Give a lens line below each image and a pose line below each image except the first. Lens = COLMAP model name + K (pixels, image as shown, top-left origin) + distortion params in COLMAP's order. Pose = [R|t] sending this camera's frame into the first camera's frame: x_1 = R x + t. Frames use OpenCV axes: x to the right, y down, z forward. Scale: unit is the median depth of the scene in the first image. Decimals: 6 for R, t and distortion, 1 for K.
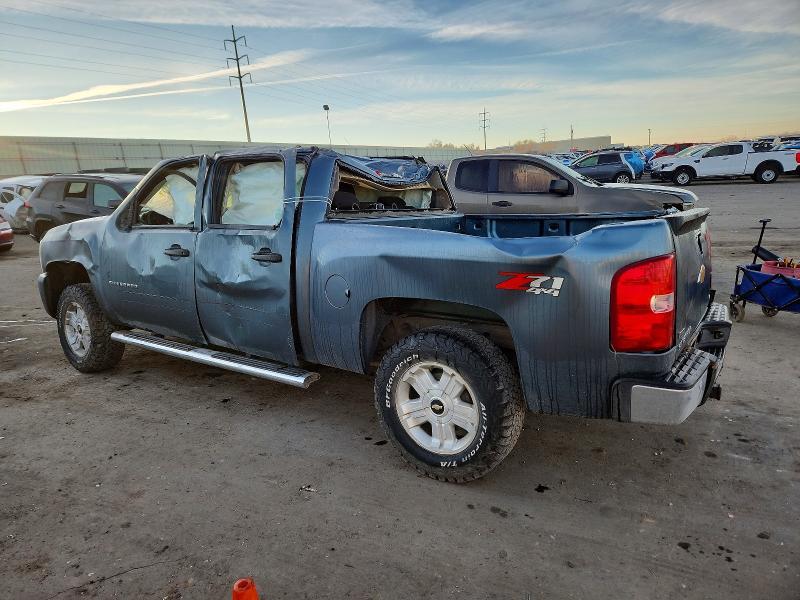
lens RADIAL K [[553.8, 0, 402.8], [0, 553.8, 301.2], [0, 0, 1]] dist [0.002348, 0.000456]
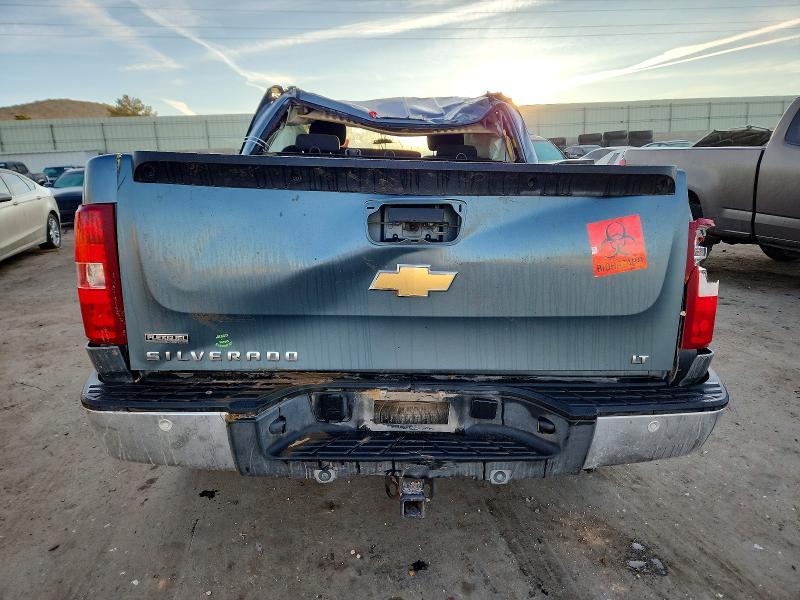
lens RADIAL K [[553.8, 0, 402.8], [0, 553.8, 301.2], [0, 0, 1]] dist [0.002348, 0.000456]
pose [[0.593179, 0.219773, -0.774492, 0.909134], [-0.174253, 0.974262, 0.143001, -0.102128], [0.785986, 0.050133, 0.616208, 0.637024]]
